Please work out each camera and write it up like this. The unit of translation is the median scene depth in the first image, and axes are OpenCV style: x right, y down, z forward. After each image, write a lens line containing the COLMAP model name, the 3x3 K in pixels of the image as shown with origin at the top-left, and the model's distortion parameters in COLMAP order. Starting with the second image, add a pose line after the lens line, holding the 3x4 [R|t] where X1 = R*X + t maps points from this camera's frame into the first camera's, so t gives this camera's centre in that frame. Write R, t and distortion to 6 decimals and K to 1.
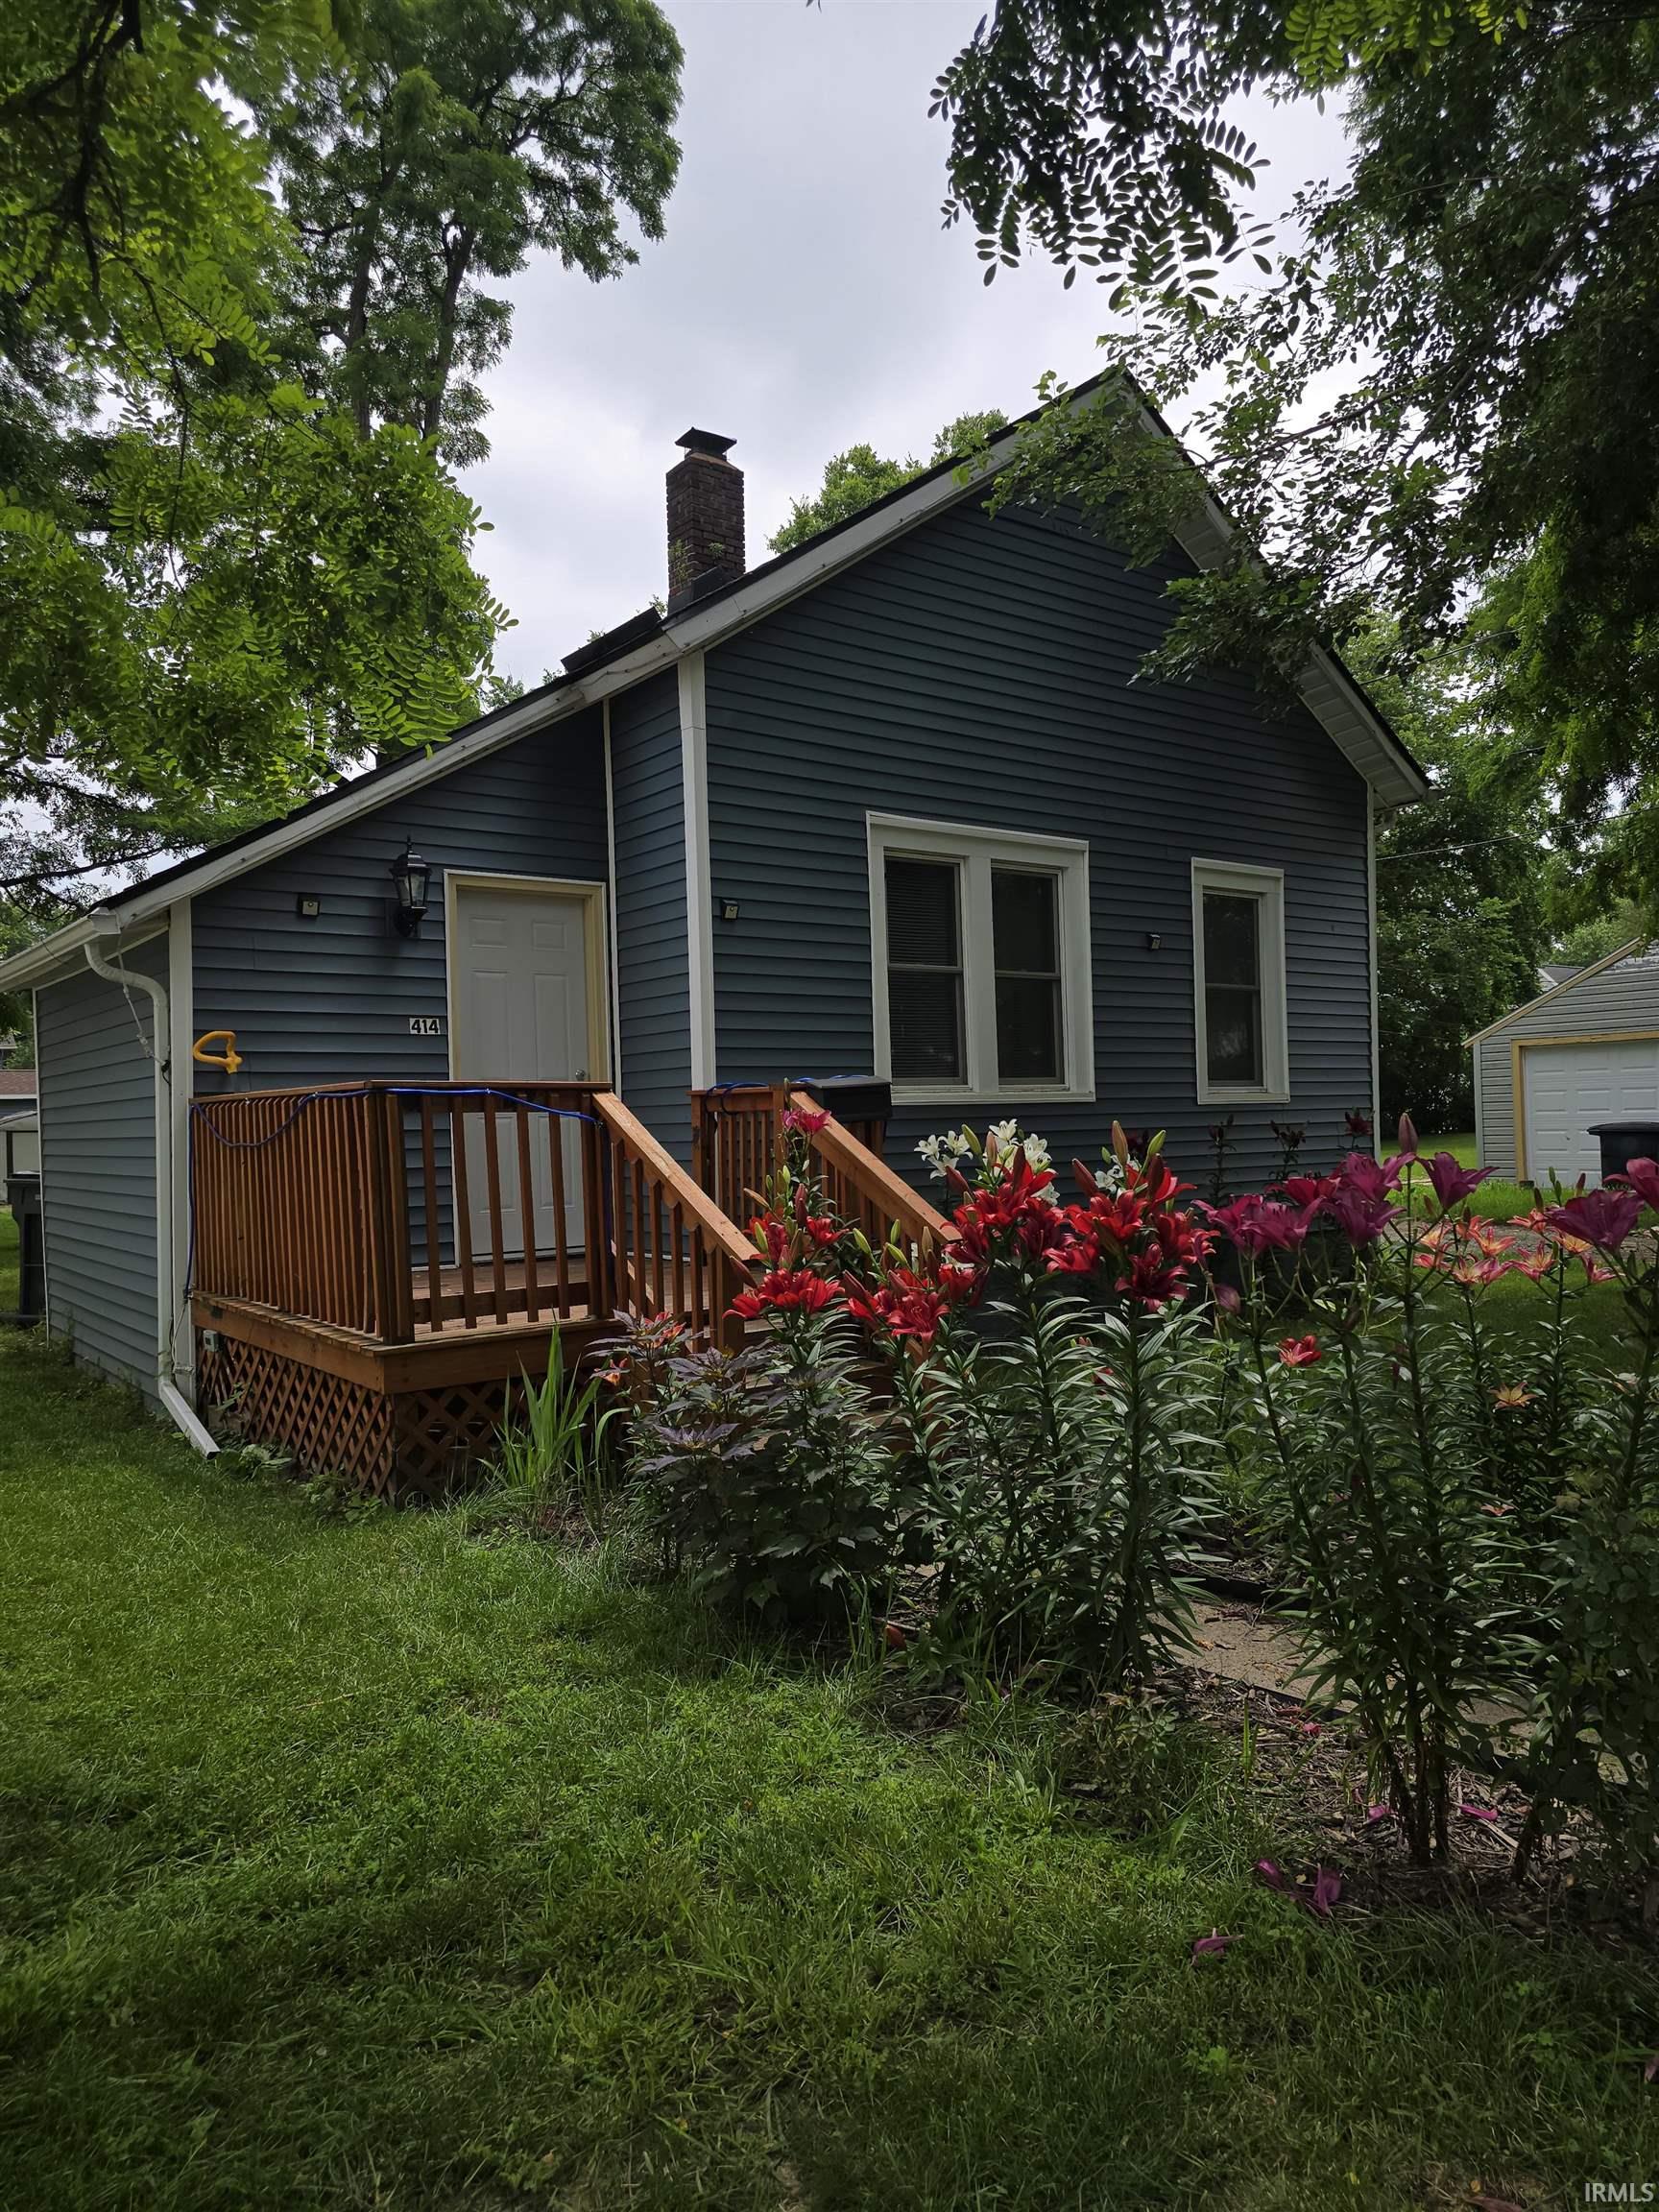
lens RADIAL K [[1506.6, 0, 833.7], [0, 1506.6, 1124.2], [0, 0, 1]] dist [0.089872, -0.101582]
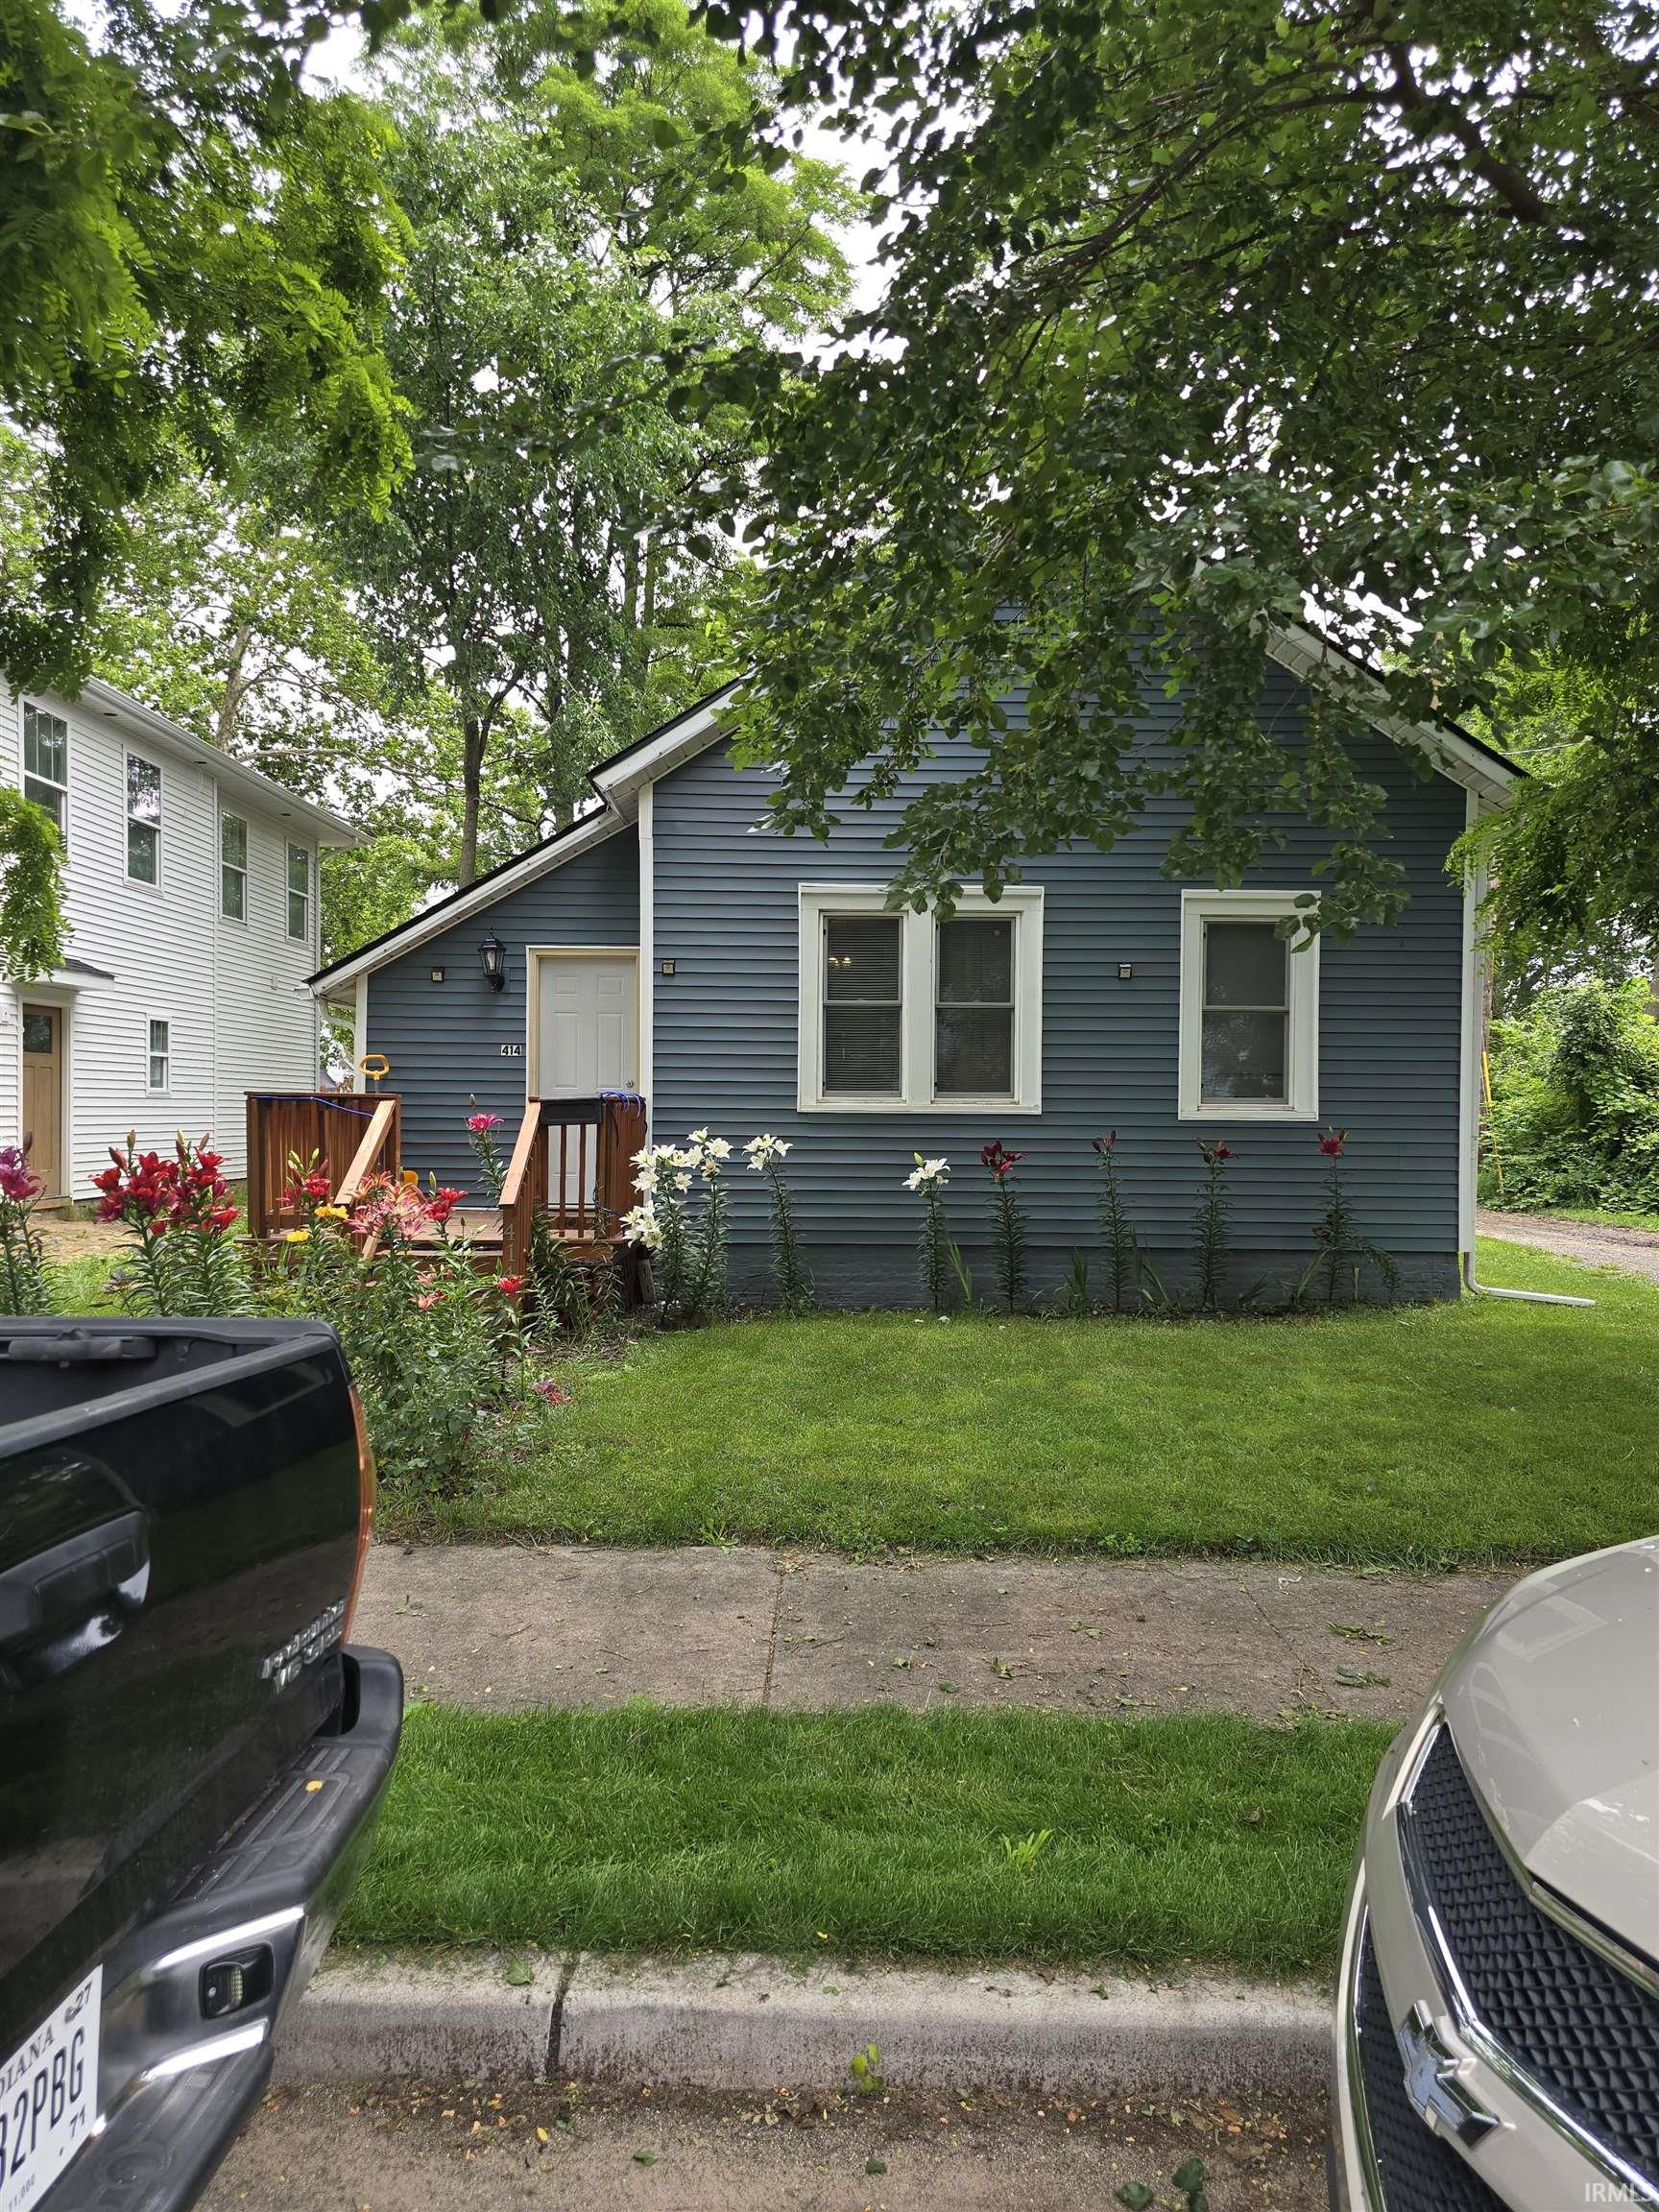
lens RADIAL K [[1506.6, 0, 833.7], [0, 1506.6, 1124.2], [0, 0, 1]] dist [0.089872, -0.101582]
pose [[0.801924, 0.033226, -0.596502, 0.760133], [-0.030865, 0.999423, 0.014175, -0.019217], [0.596628, 0.007044, 0.802487, -0.012555]]
